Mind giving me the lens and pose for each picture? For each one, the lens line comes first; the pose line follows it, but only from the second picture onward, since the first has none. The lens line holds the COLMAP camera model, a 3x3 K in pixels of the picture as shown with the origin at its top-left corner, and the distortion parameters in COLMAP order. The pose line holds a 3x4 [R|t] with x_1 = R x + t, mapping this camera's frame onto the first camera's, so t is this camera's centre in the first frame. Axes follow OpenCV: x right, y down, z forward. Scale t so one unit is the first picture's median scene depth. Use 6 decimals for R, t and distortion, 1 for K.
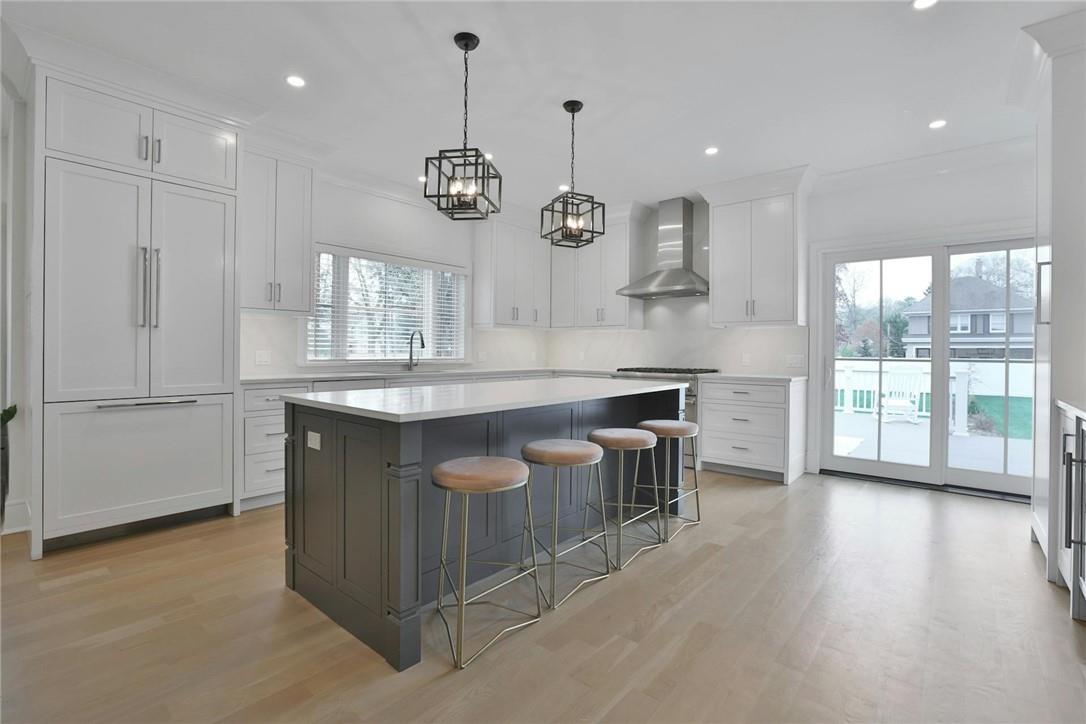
lens RADIAL K [[488.5, 0, 542.9], [0, 488.5, 357.7], [0, 0, 1]] dist [-0.006193, 0.000070]
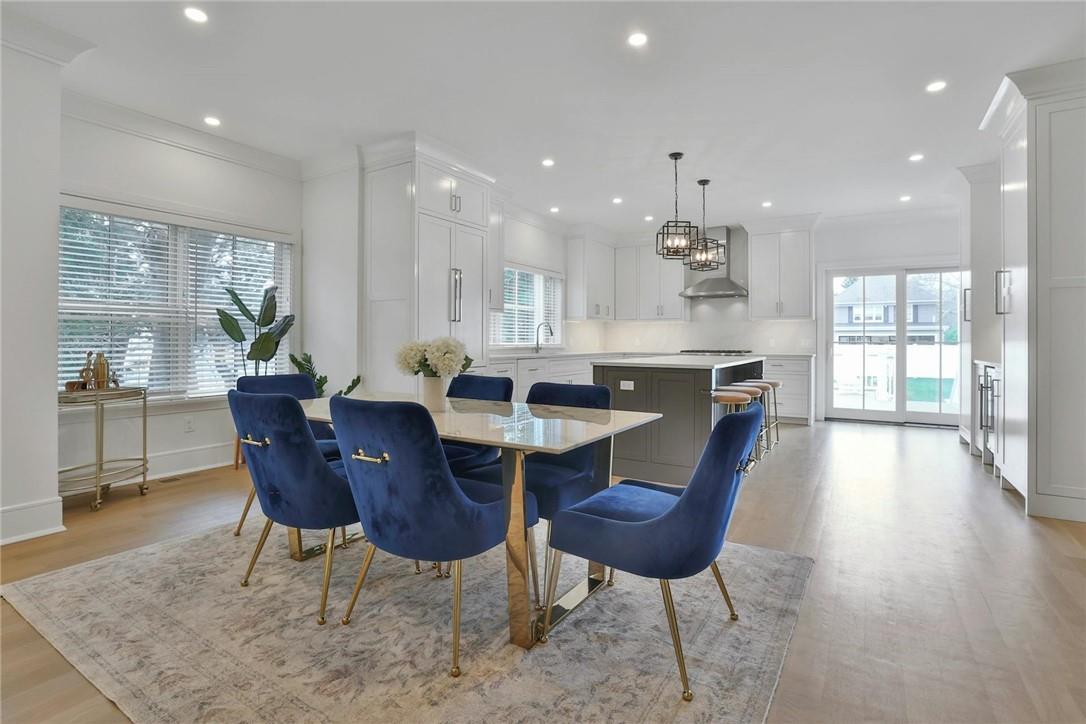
lens RADIAL K [[522.9, 0, 542.0], [0, 522.9, 354.3], [0, 0, 1]] dist [0.001340, 0.000536]
pose [[0.988733, -0.005682, 0.149583, -0.513243], [0.003666, 0.999899, 0.013750, 0.012250], [-0.149645, -0.013047, 0.988654, -0.433215]]
